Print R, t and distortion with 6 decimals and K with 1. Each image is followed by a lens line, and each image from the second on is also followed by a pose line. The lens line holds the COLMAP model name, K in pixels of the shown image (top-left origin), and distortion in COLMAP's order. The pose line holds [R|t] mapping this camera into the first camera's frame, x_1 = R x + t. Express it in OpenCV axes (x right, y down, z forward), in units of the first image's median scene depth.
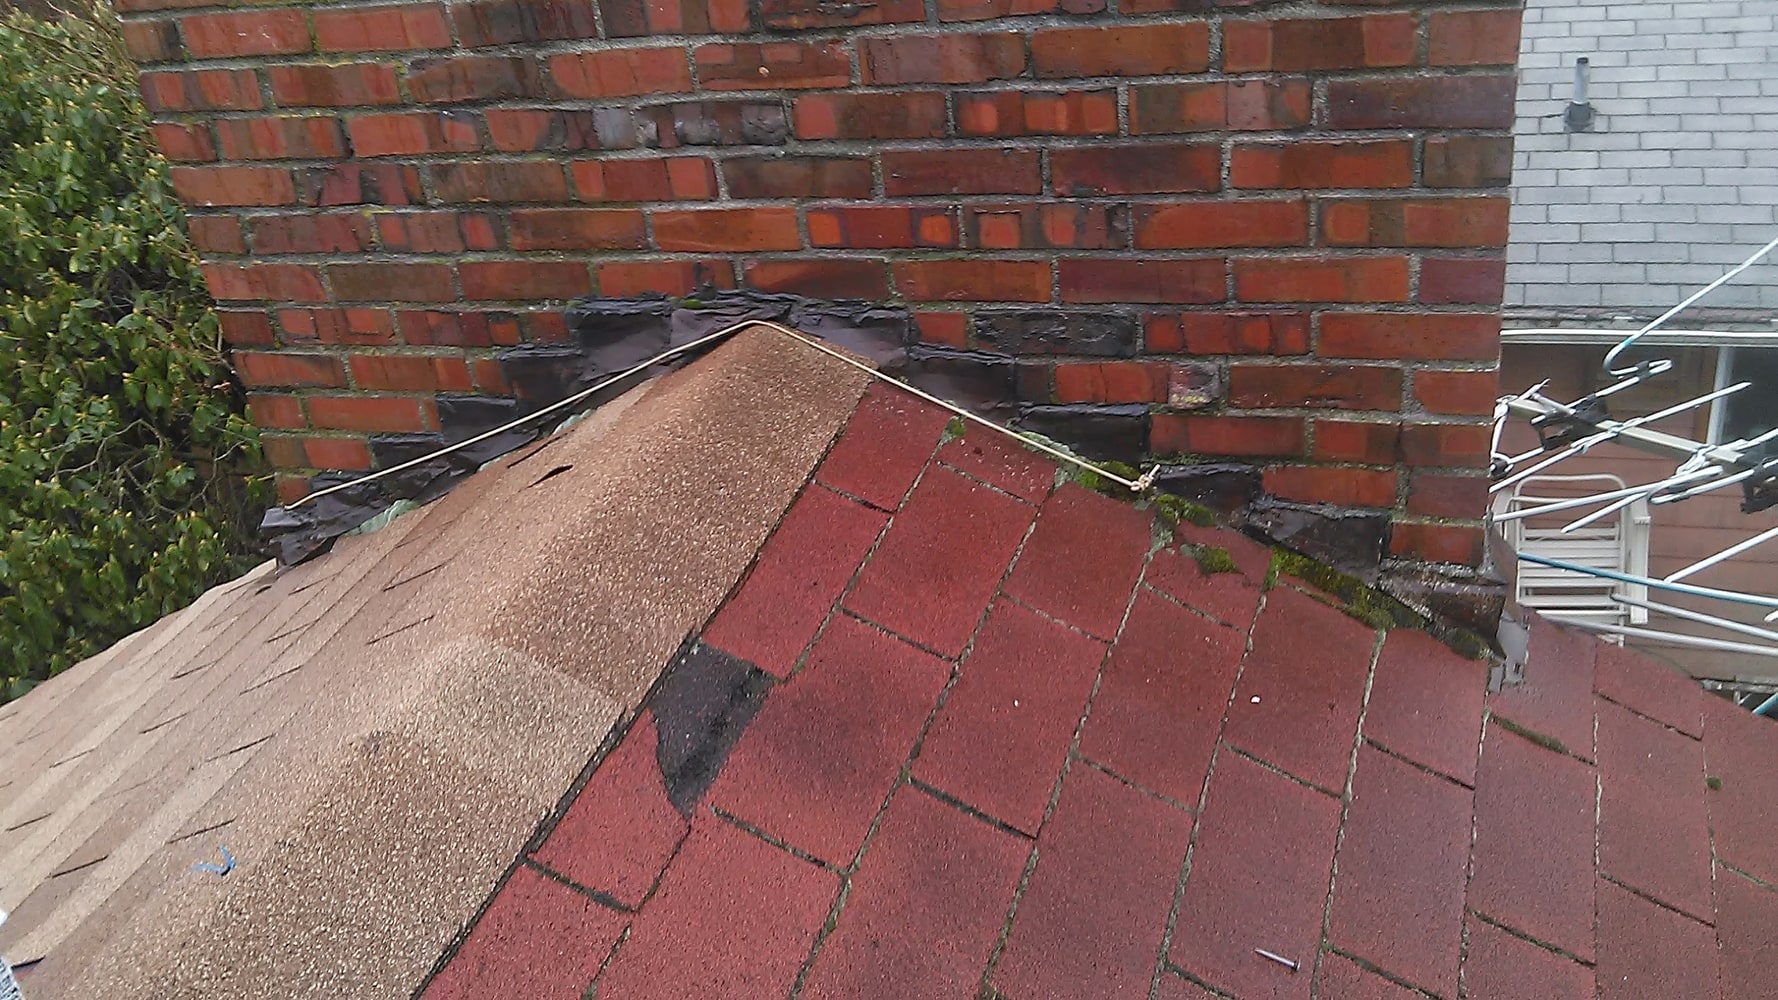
lens RADIAL K [[1597.8, 0, 889.0], [0, 1597.8, 500.0], [0, 0, 1]] dist [0.001351, -0.001791]
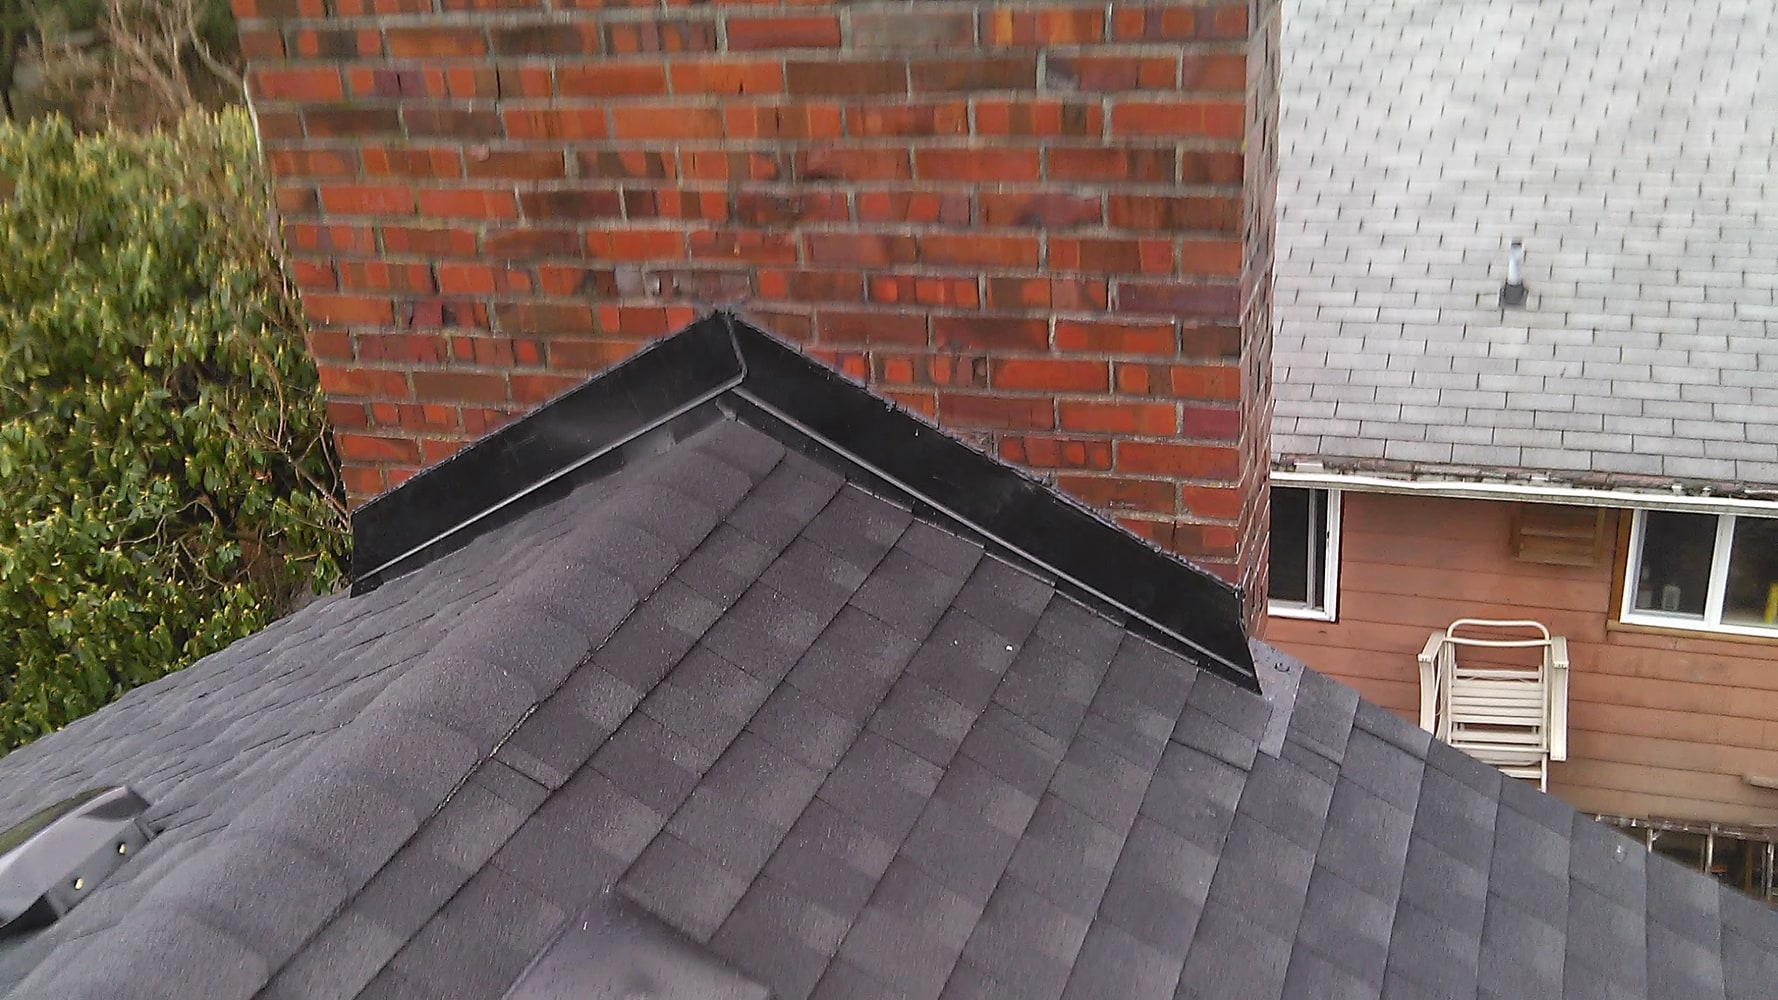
lens RADIAL K [[1597.8, 0, 889.0], [0, 1597.8, 500.0], [0, 0, 1]] dist [0.001351, -0.001791]
pose [[0.998572, 0.052420, -0.010314, 0.021865], [-0.053090, 0.995229, -0.081858, 0.015746], [0.005974, 0.082289, 0.996591, -0.102592]]
